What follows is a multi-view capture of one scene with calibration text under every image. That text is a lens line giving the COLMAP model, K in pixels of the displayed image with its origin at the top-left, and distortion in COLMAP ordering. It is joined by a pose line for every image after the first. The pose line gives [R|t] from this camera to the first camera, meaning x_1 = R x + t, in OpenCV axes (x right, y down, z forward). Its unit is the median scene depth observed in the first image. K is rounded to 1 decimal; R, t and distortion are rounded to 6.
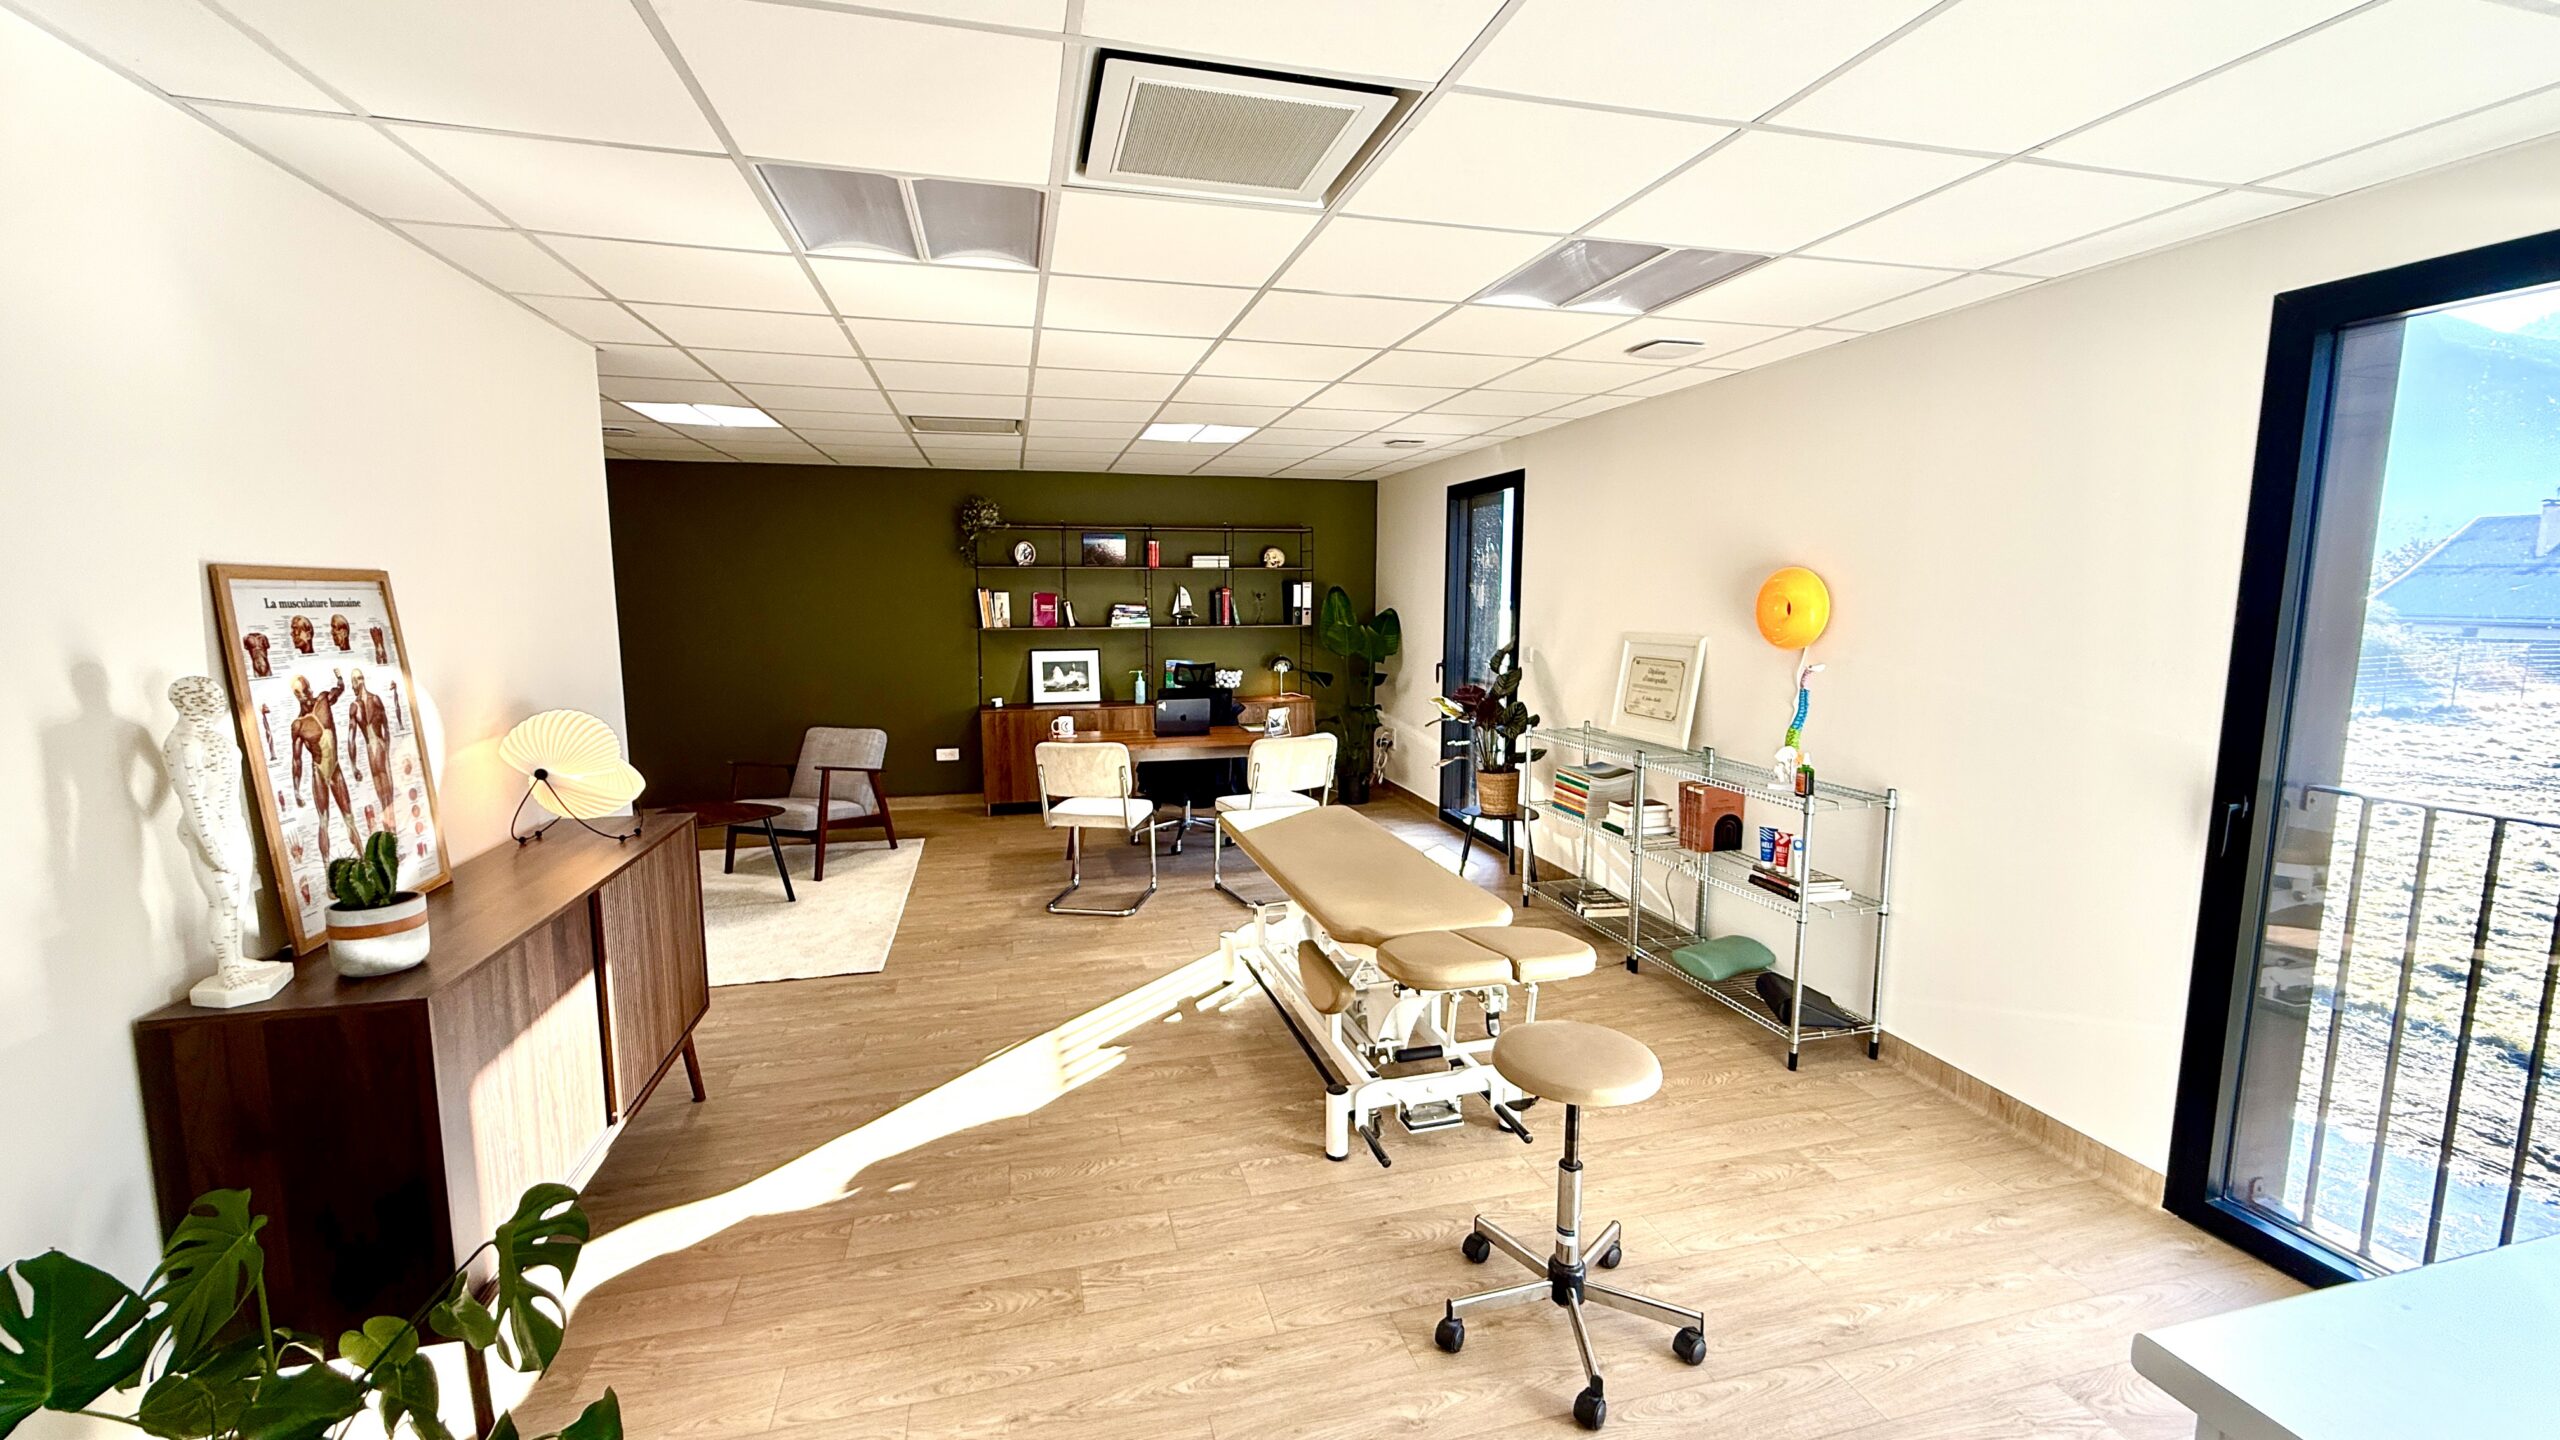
lens RADIAL K [[1033.0, 0, 1270.3], [0, 1033.0, 716.7], [0, 0, 1]] dist [-0.002204, 0.001135]
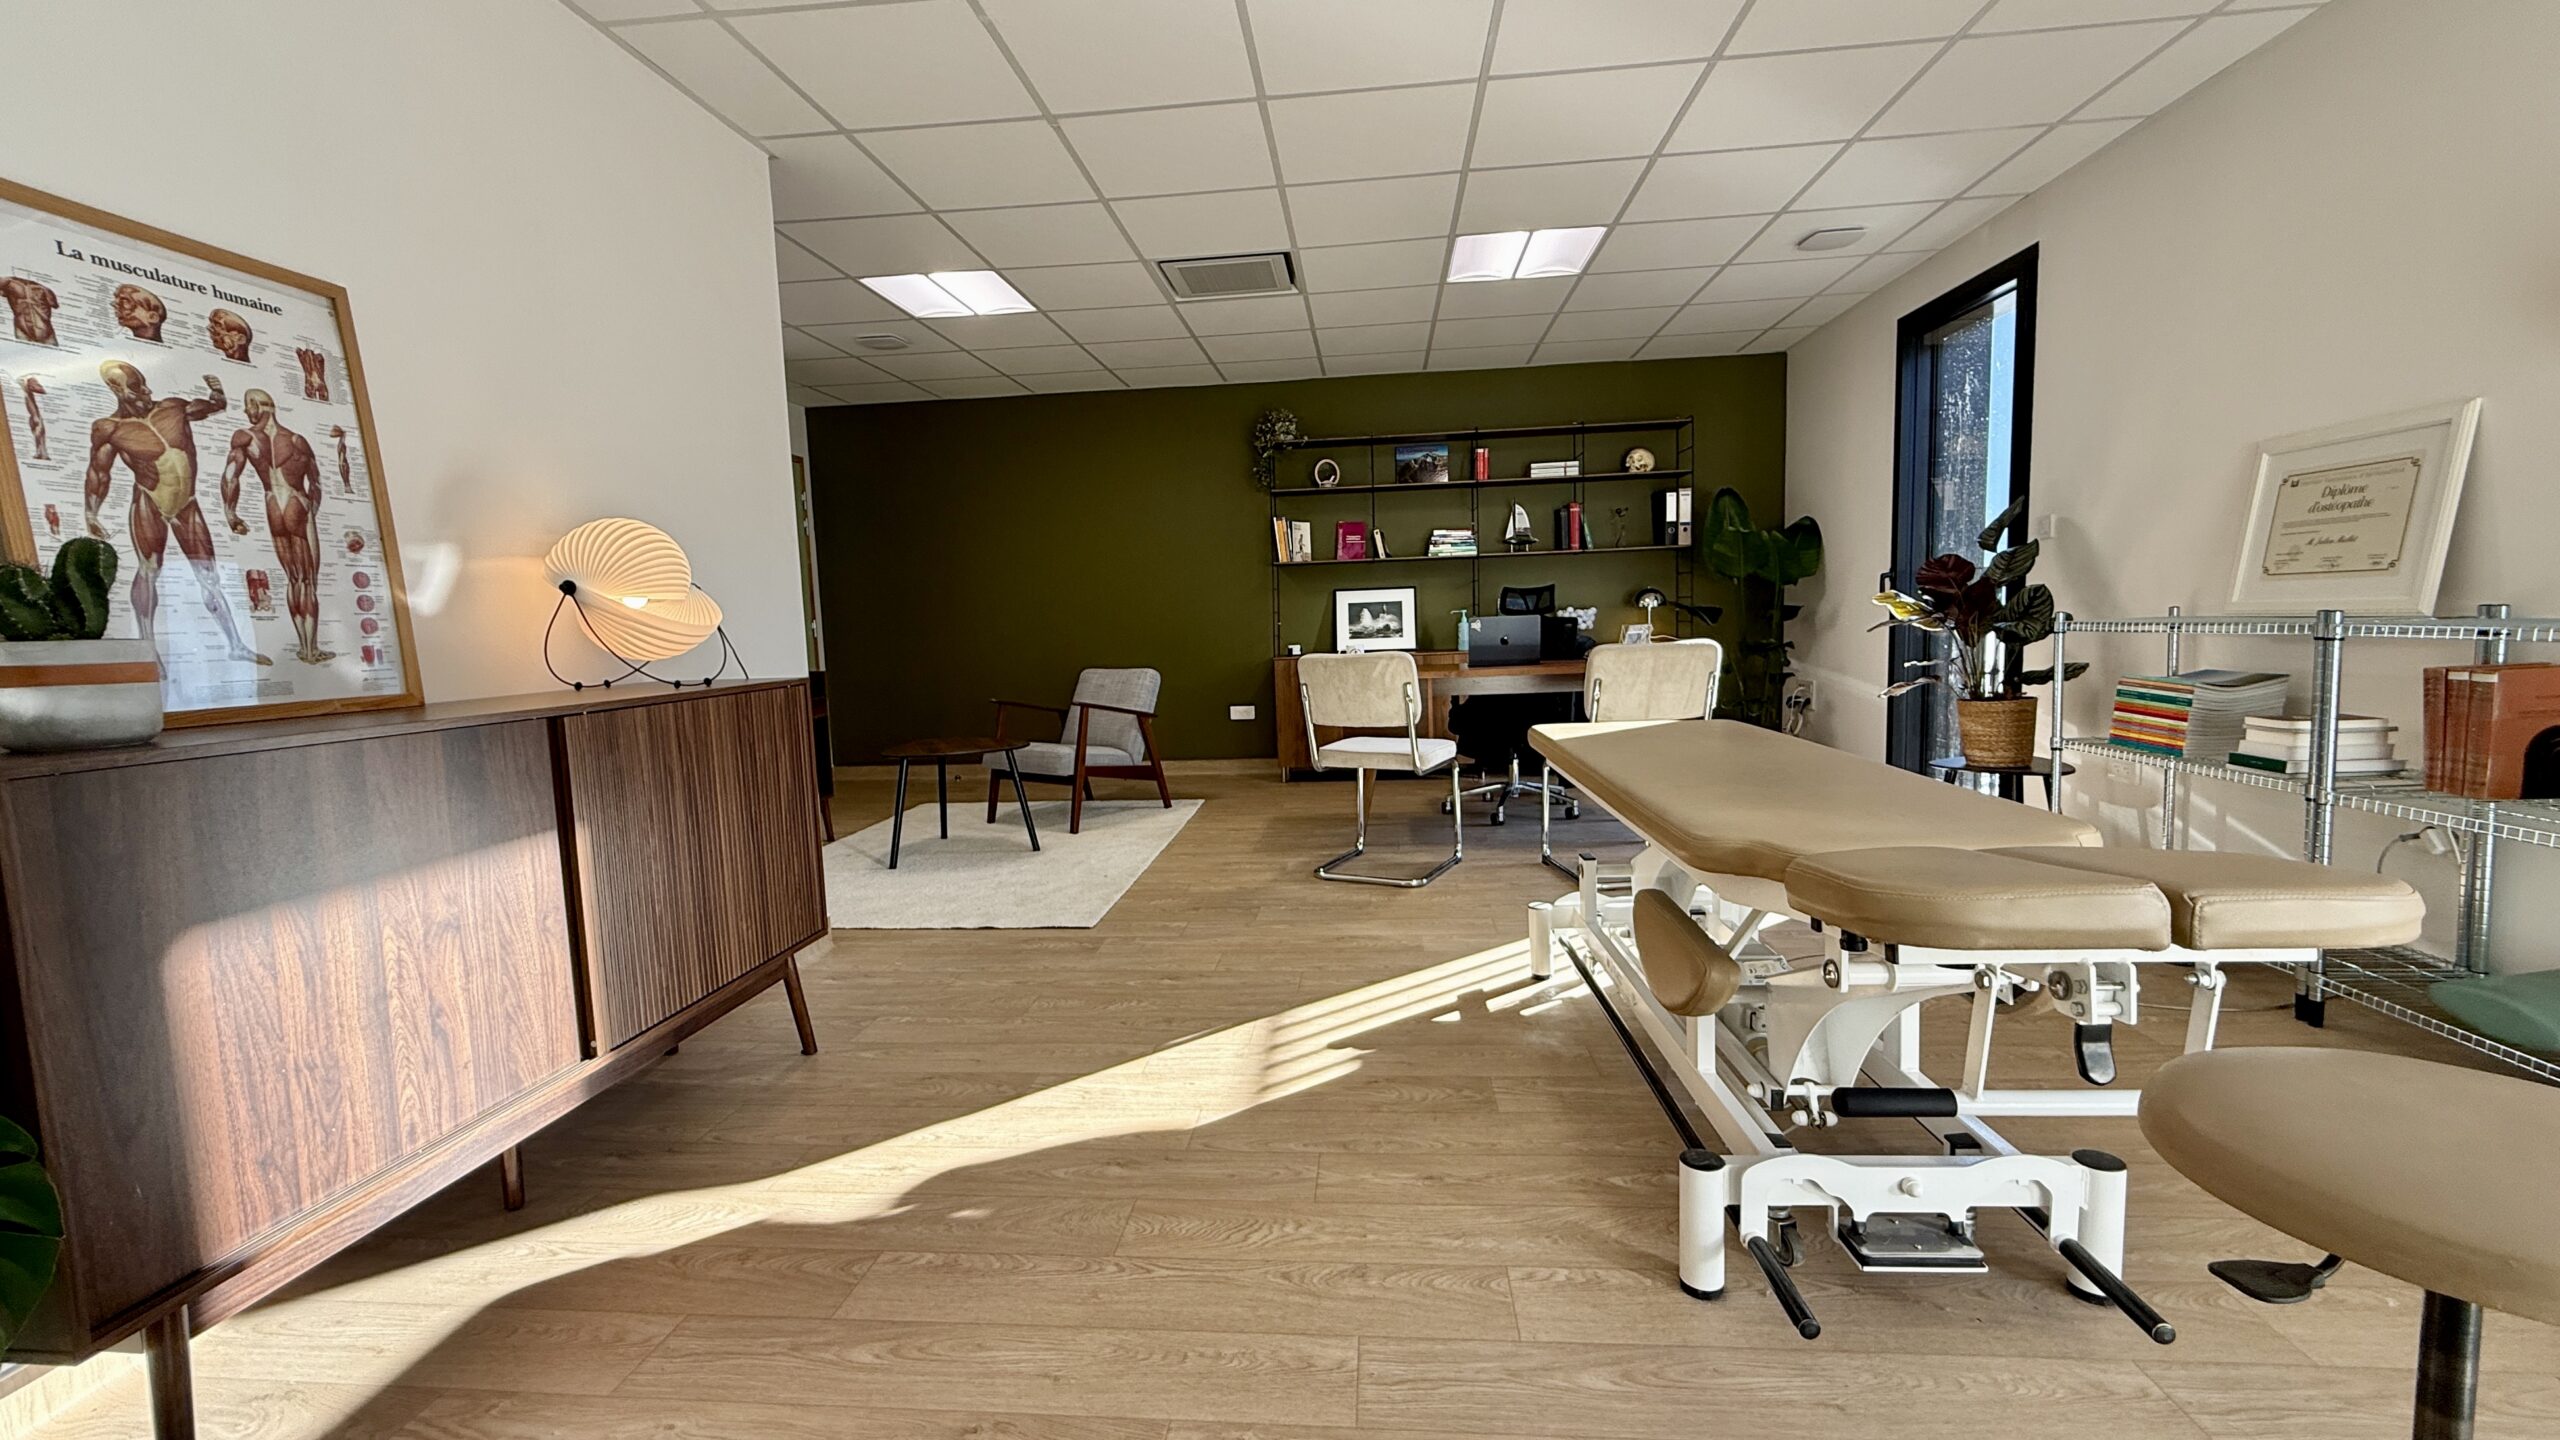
lens RADIAL K [[1033.0, 0, 1279.8], [0, 1033.0, 730.6], [0, 0, 1]] dist [-0.002204, 0.001135]
pose [[0.938257, 0.002418, -0.345932, 0.031739], [-0.010284, 0.999729, -0.020905, 0.112973], [0.345787, 0.023172, 0.938027, 0.309890]]
